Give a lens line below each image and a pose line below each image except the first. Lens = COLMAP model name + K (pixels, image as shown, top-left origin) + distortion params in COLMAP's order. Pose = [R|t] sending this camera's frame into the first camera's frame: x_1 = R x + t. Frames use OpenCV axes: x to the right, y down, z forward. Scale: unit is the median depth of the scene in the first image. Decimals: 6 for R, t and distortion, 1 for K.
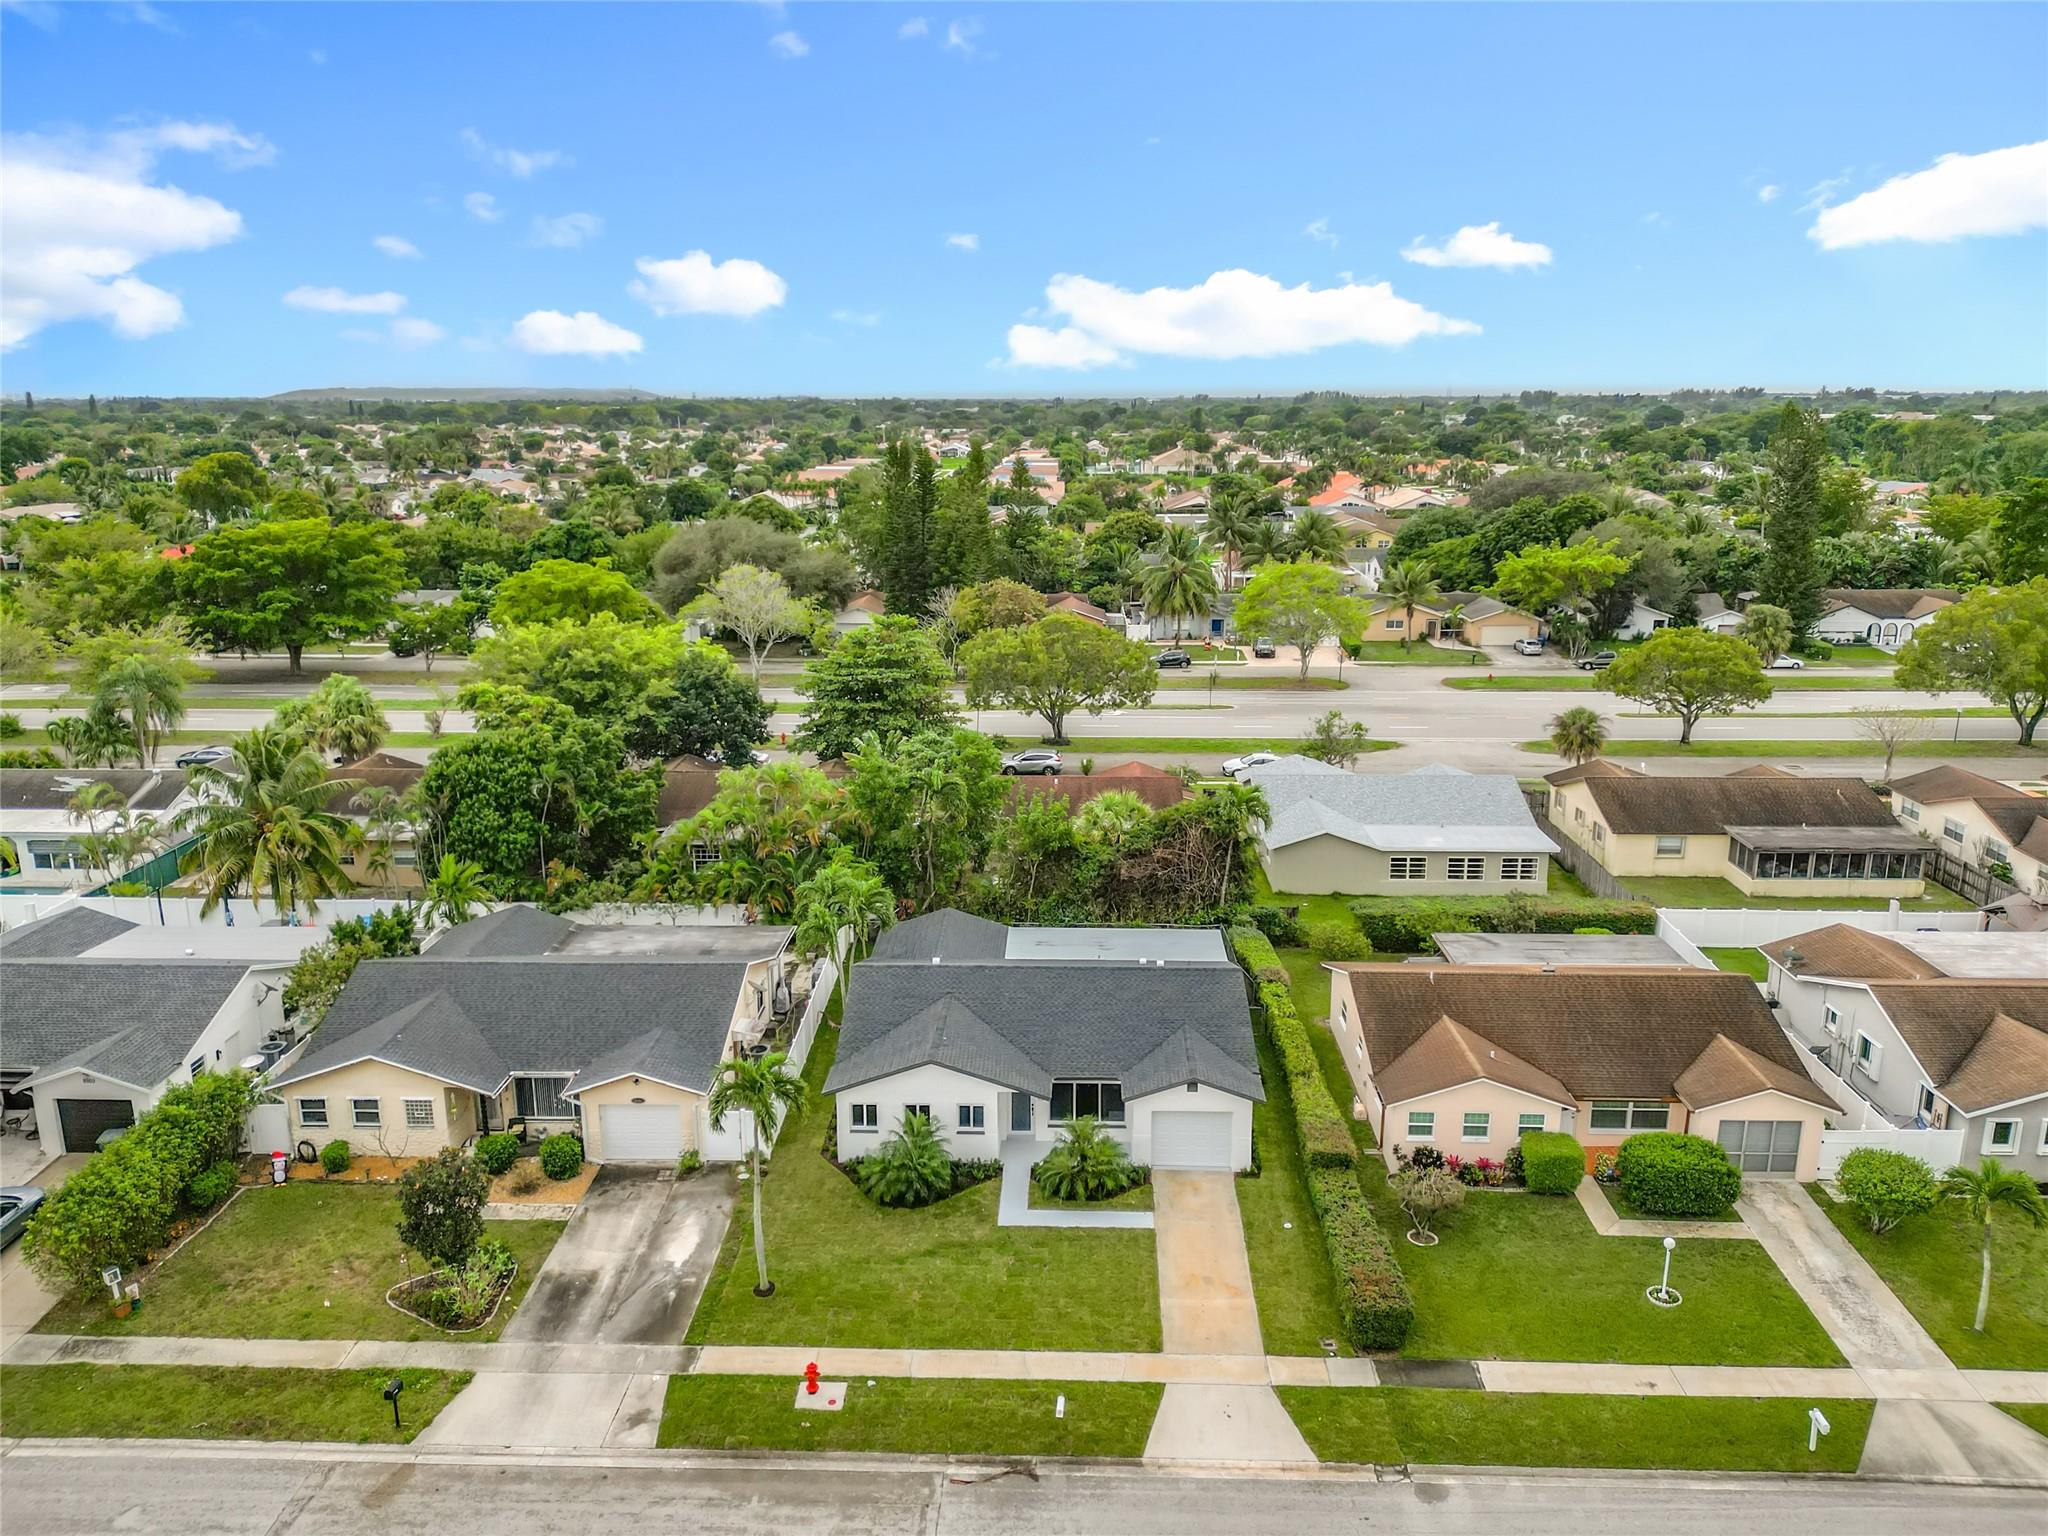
lens RADIAL K [[1472.8, 0, 1024.0], [0, 1472.8, 768.0], [0, 0, 1]] dist [0.061778, -0.079199]
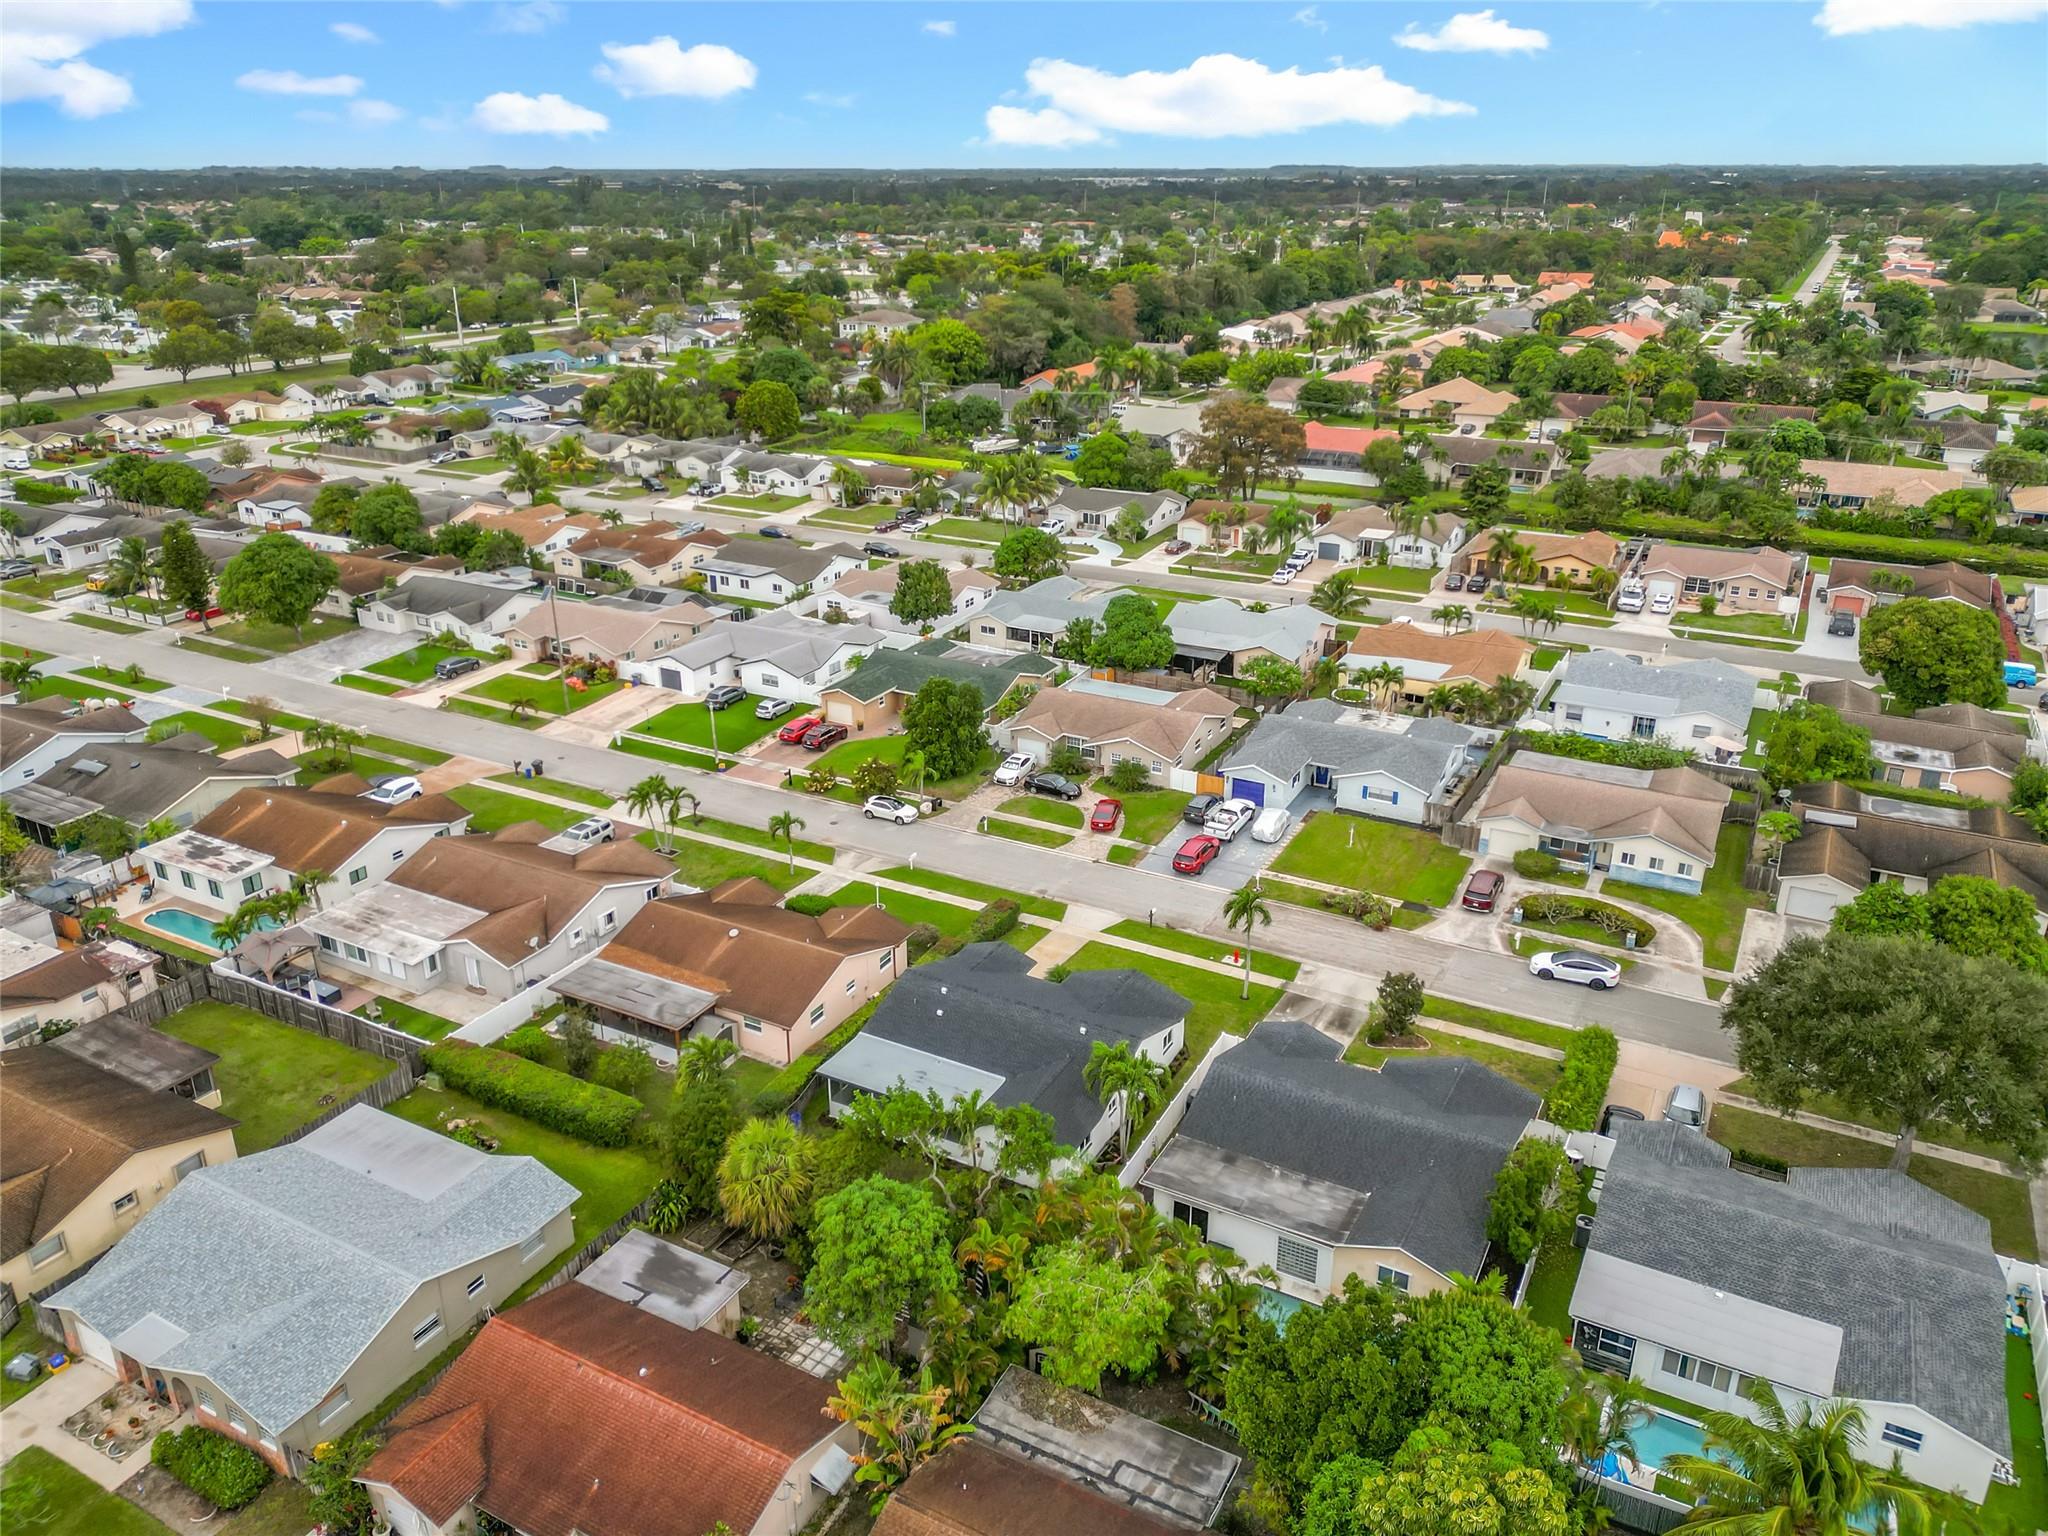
lens RADIAL K [[1465.6, 0, 1015.8], [0, 1465.6, 771.4], [0, 0, 1]] dist [0.091424, -0.135421]
pose [[-0.890711, -0.167975, 0.422396, -0.624230], [0.115707, 0.814835, 0.568029, -0.980902], [-0.439597, 0.554823, -0.706346, 2.142869]]
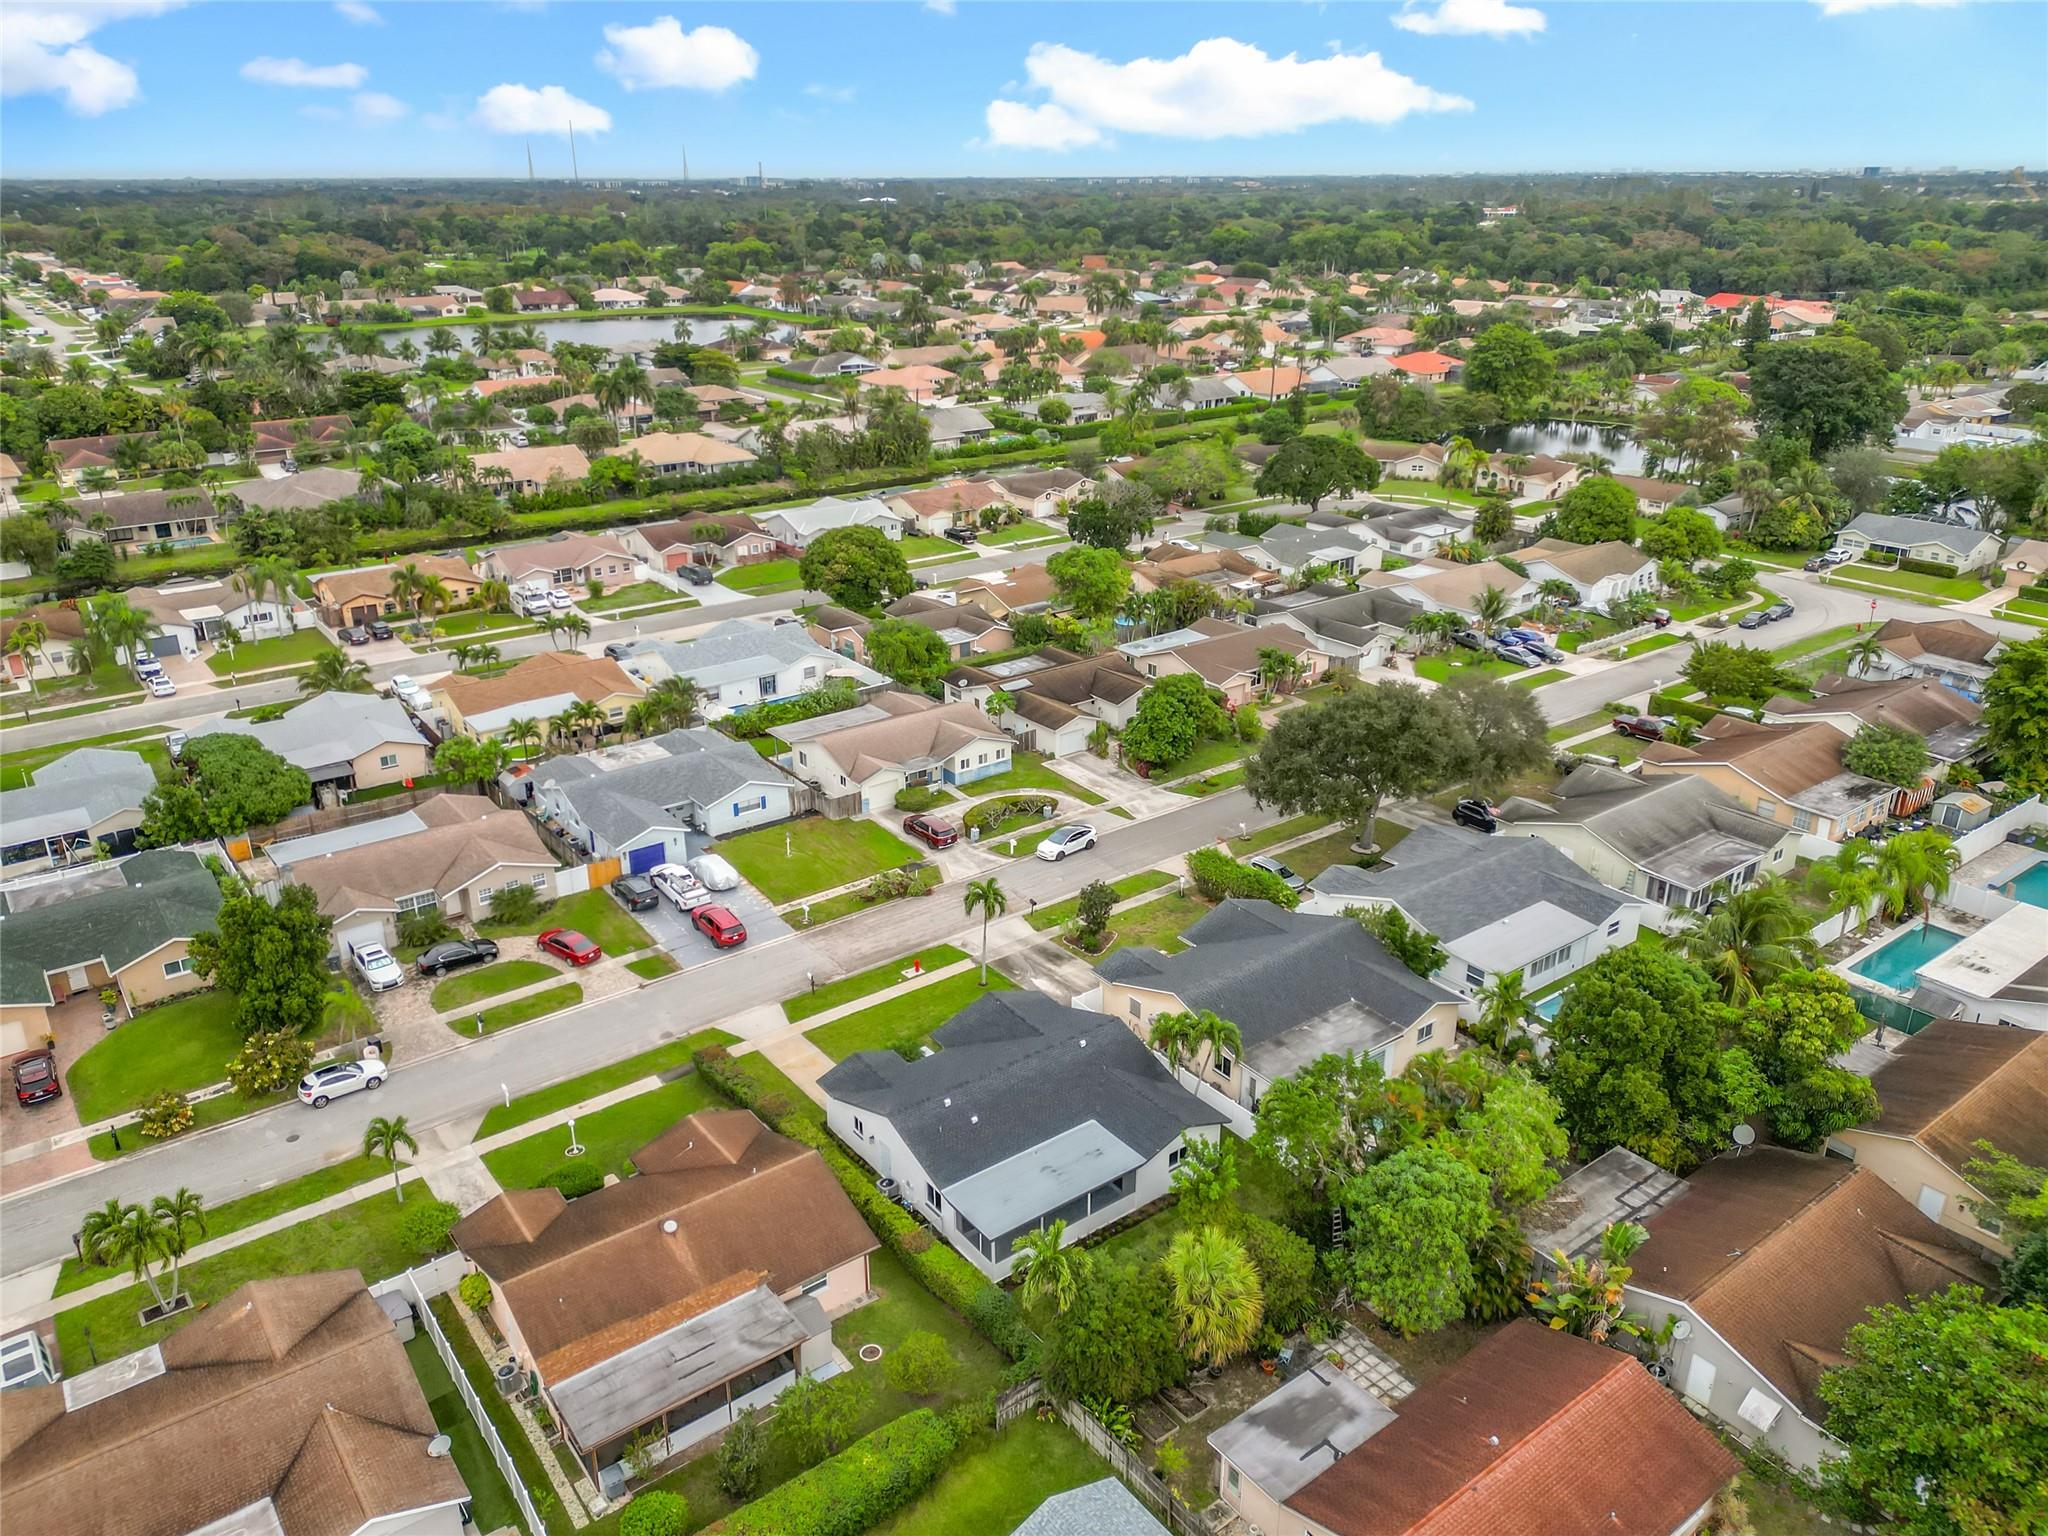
lens RADIAL K [[1472.8, 0, 1024.0], [0, 1472.8, 768.0], [0, 0, 1]] dist [0.061778, -0.079199]
pose [[-0.779402, 0.238139, -0.579502, 0.822370], [-0.148004, 0.828786, 0.539637, -0.932833], [0.608792, 0.506363, -0.610712, 1.924034]]
